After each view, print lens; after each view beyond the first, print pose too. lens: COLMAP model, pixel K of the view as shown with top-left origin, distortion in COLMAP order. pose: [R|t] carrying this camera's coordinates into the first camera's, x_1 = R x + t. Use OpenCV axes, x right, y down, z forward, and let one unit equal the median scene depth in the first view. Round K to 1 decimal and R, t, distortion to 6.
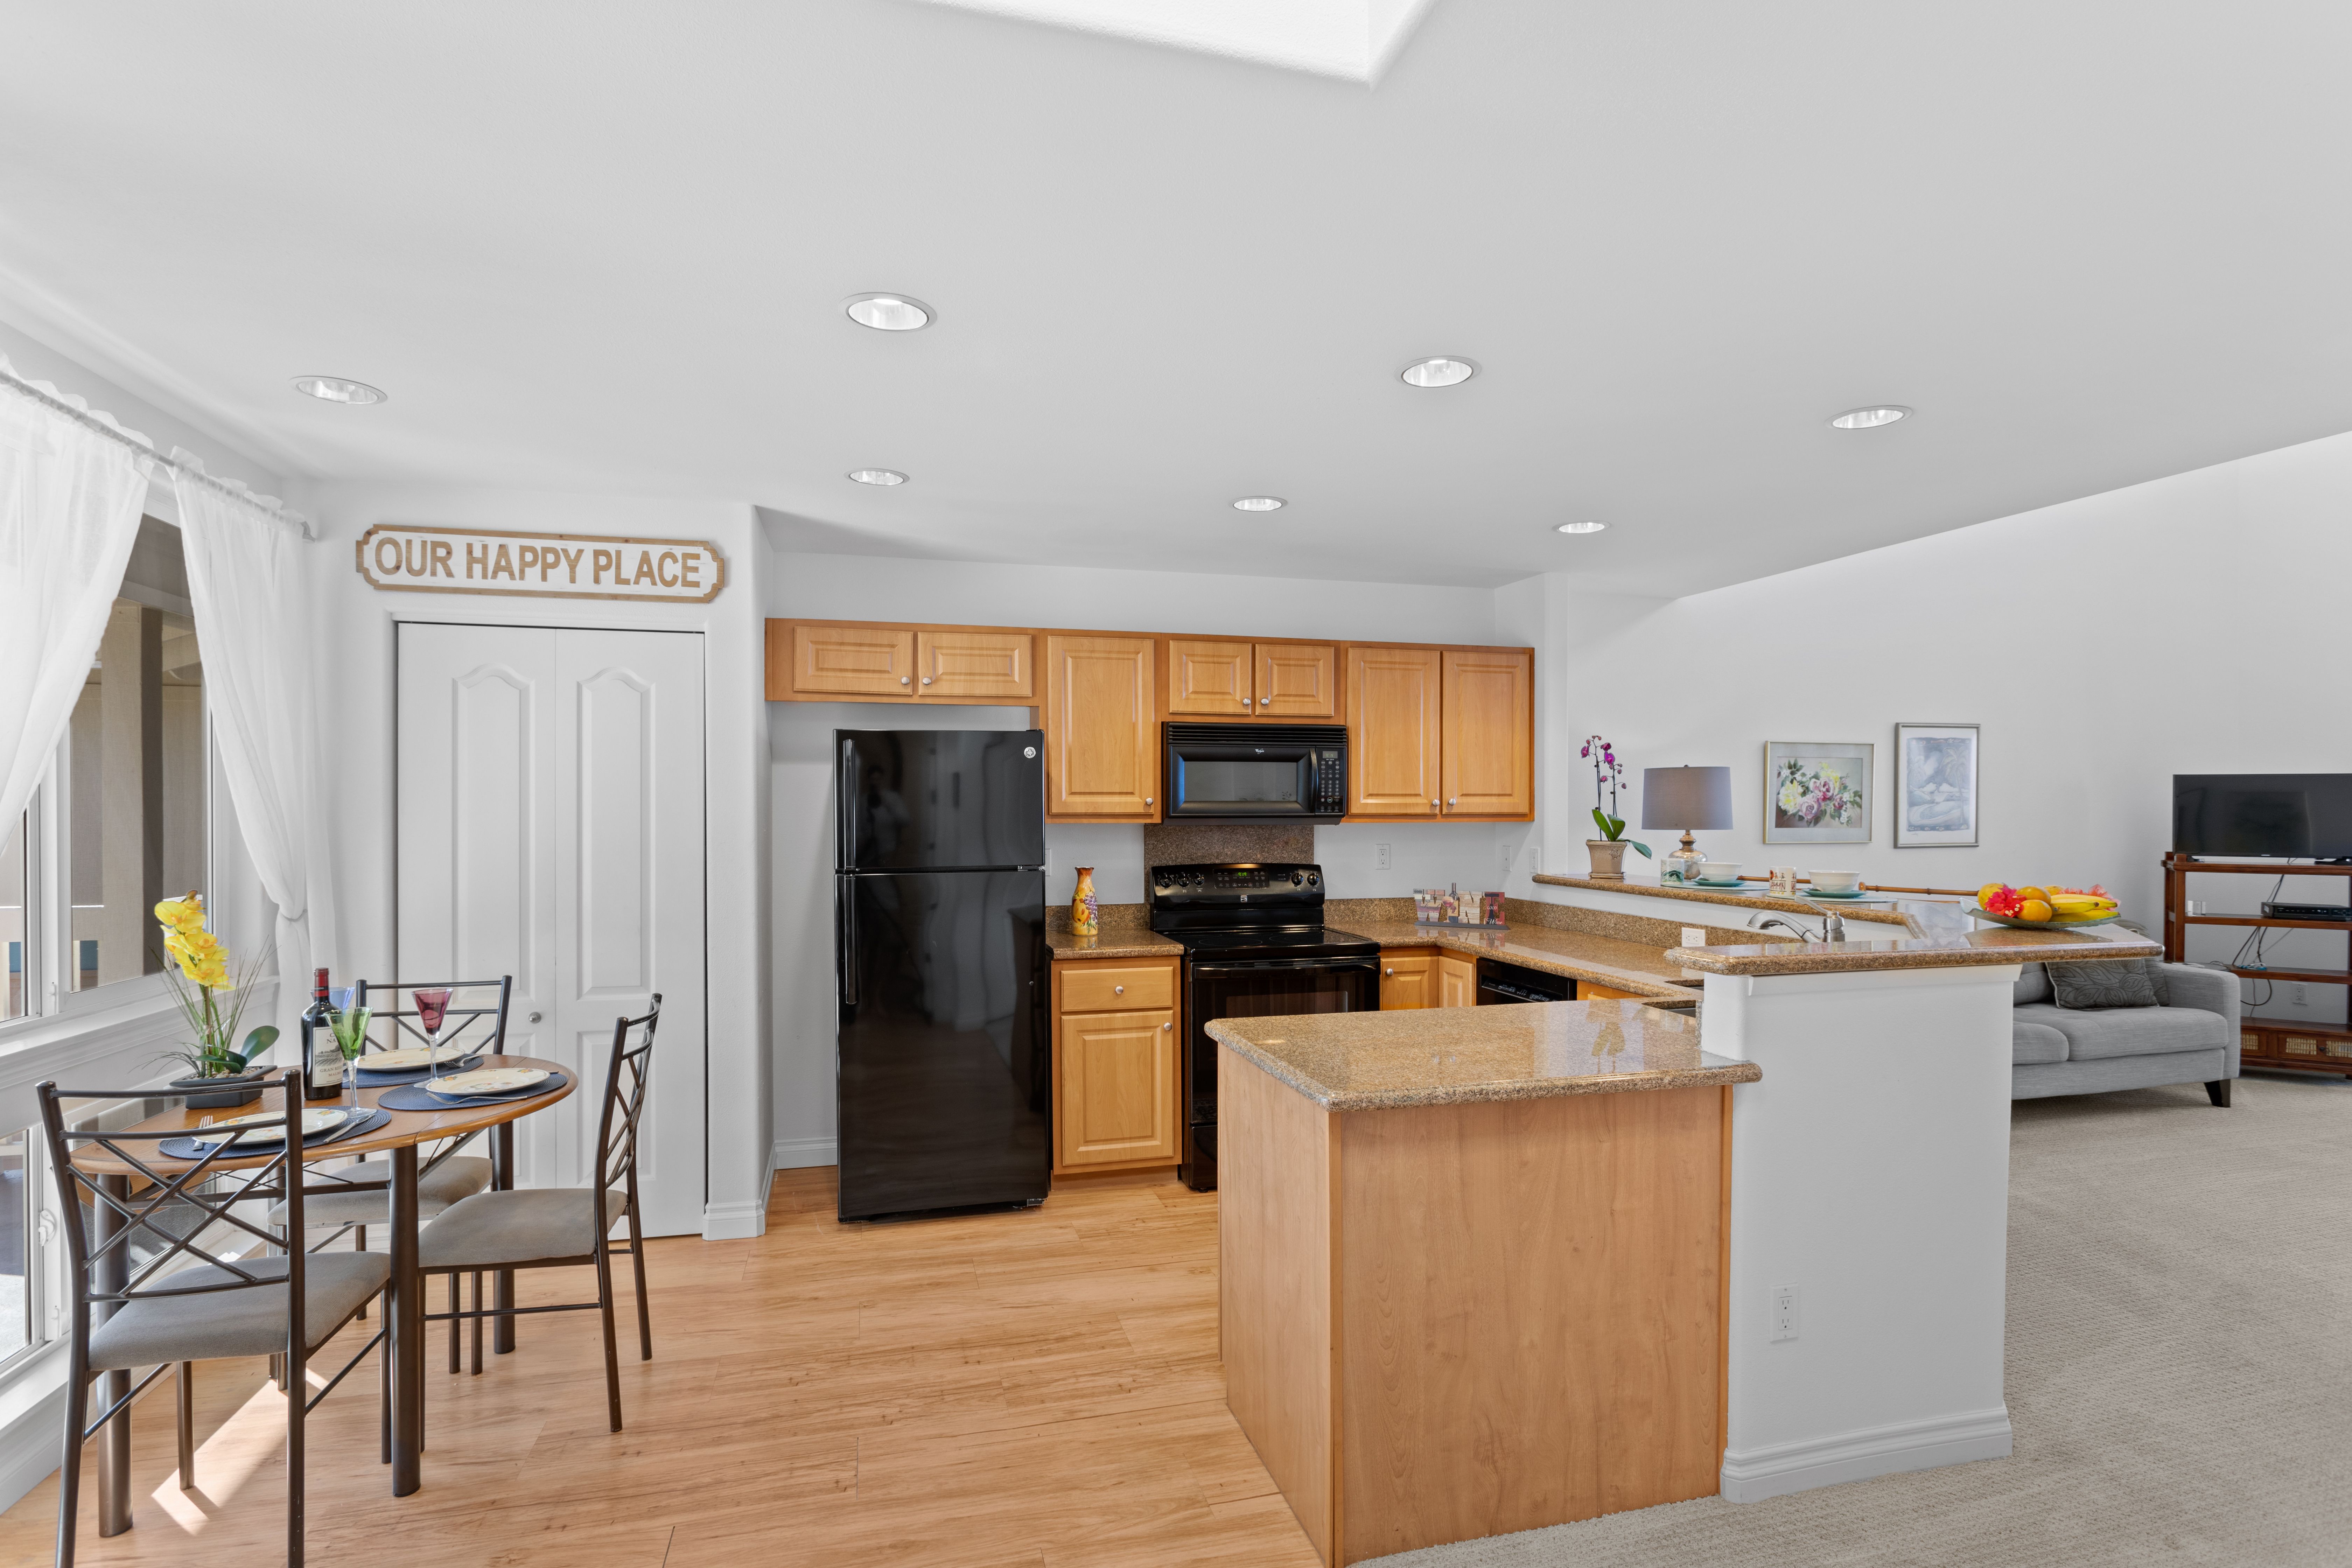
lens RADIAL K [[1207.6, 0, 1172.5], [0, 1207.6, 813.4], [0, 0, 1]] dist [0.000868, 0.000354]
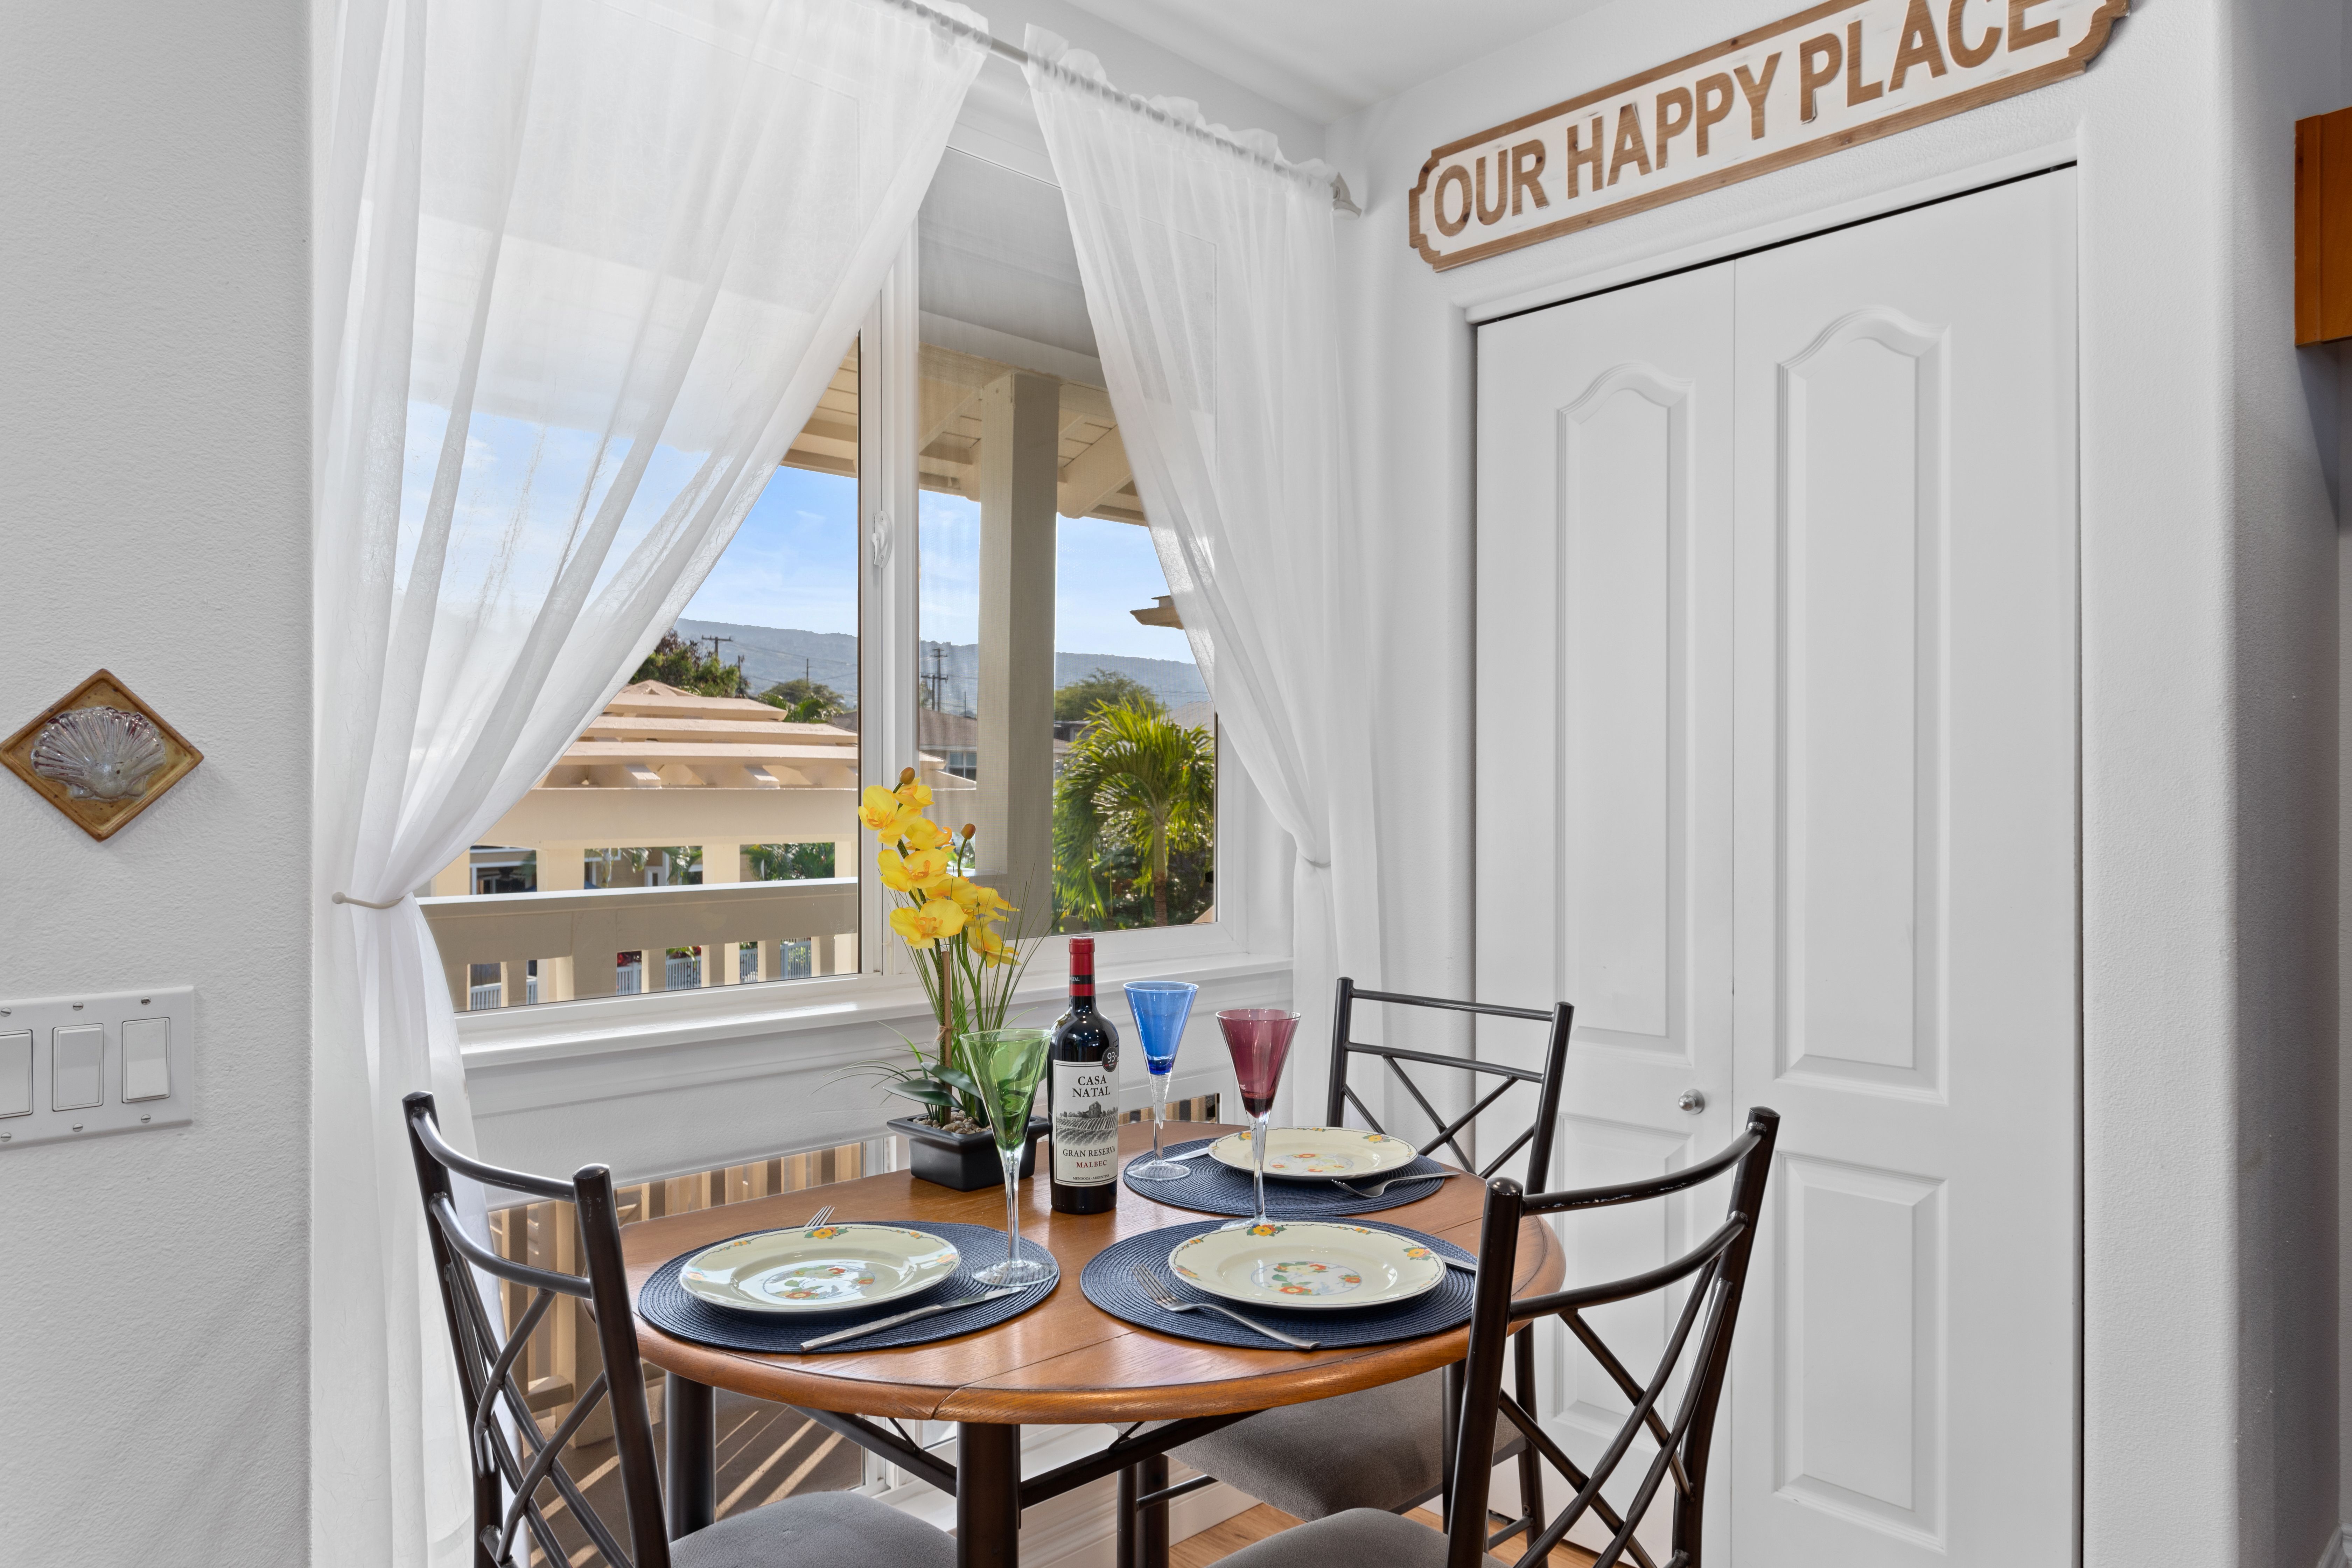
lens RADIAL K [[1488.5, 0, 1176.0], [0, 1488.5, 784.0], [0, 0, 1]] dist [0.000338, 0.002113]
pose [[0.493739, -0.009994, -0.869553, -0.131163], [-0.005990, 0.999871, -0.014893, 0.057594], [0.869589, 0.012562, 0.493616, 0.557808]]
